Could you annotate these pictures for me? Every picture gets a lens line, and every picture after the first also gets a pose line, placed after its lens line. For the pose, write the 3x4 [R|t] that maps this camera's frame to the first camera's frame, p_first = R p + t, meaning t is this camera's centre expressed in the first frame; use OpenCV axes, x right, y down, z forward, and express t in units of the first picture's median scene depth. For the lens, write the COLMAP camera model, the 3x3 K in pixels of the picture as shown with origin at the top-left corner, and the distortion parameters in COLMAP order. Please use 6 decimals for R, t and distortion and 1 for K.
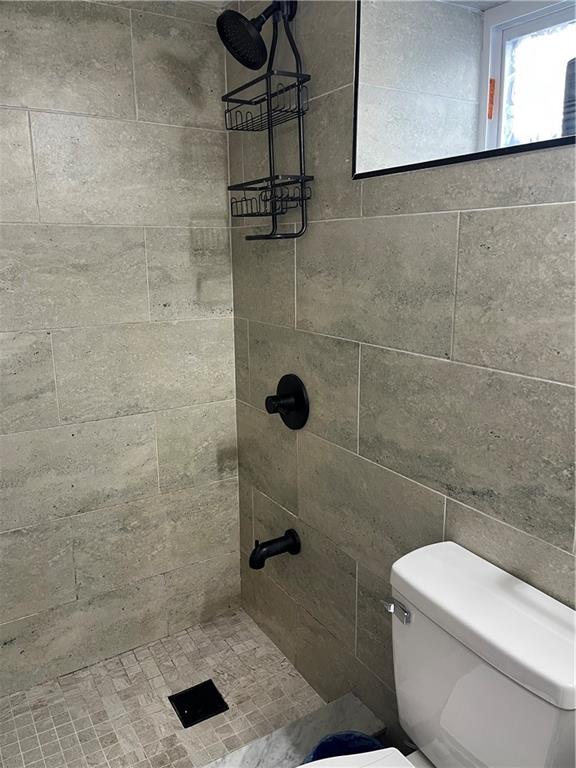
lens RADIAL K [[581.5, 0, 290.0], [0, 581.5, 378.9], [0, 0, 1]] dist [0.062681, -0.080588]
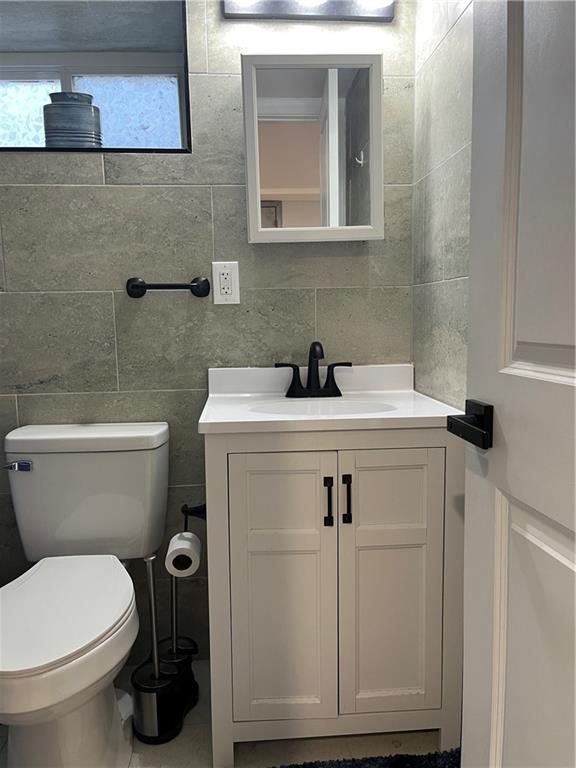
lens RADIAL K [[580.4, 0, 288.0], [0, 580.4, 384.0], [0, 0, 1]] dist [0.069549, -0.087423]
pose [[0.463838, -0.111015, 0.878937, -0.744843], [0.205670, 0.978506, 0.015053, 0.335861], [-0.861716, 0.173788, 0.476701, -0.228086]]
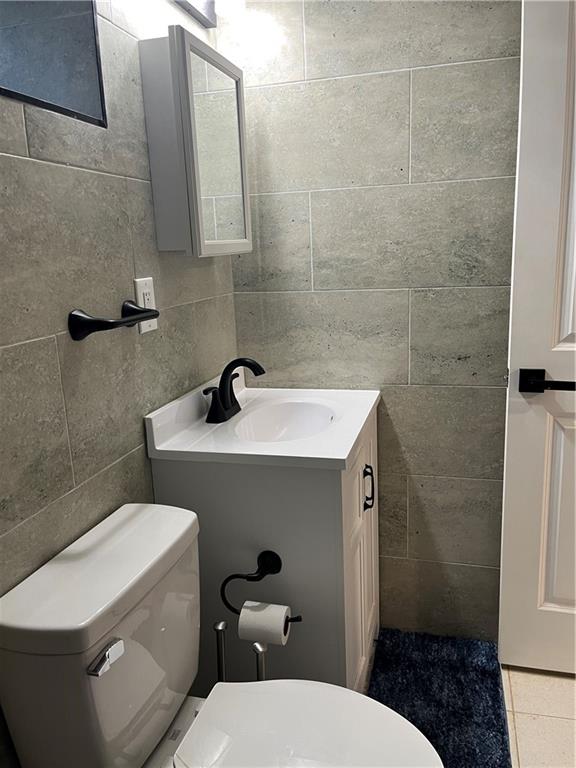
lens RADIAL K [[581.5, 0, 290.0], [0, 581.5, 378.9], [0, 0, 1]] dist [0.062681, -0.080588]
pose [[-0.673183, -0.132714, 0.727469, -0.530497], [0.199611, 0.914632, 0.351573, -0.182998], [-0.712025, 0.381884, -0.589224, 1.219318]]
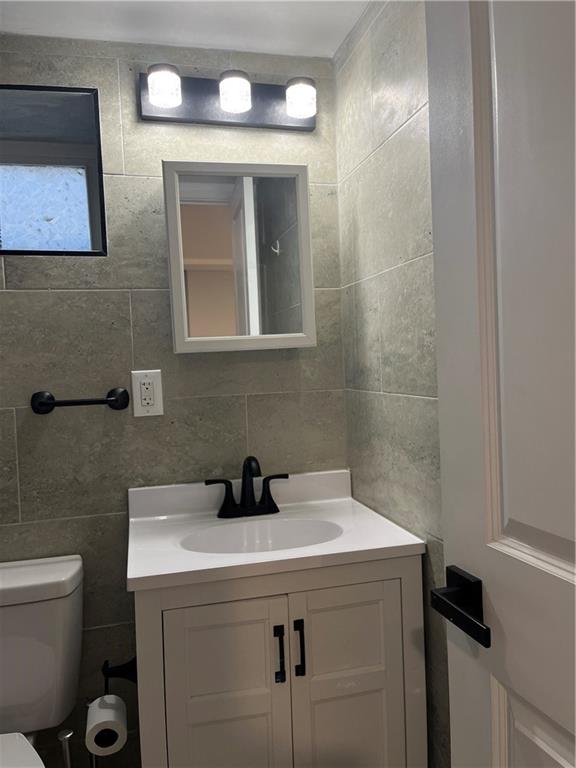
lens RADIAL K [[581.5, 0, 290.0], [0, 581.5, 378.9], [0, 0, 1]] dist [0.062681, -0.080588]
pose [[0.300197, -0.039348, 0.953065, -0.668848], [0.242186, 0.969552, -0.036255, 0.157668], [-0.922620, 0.241702, 0.300586, -0.141902]]
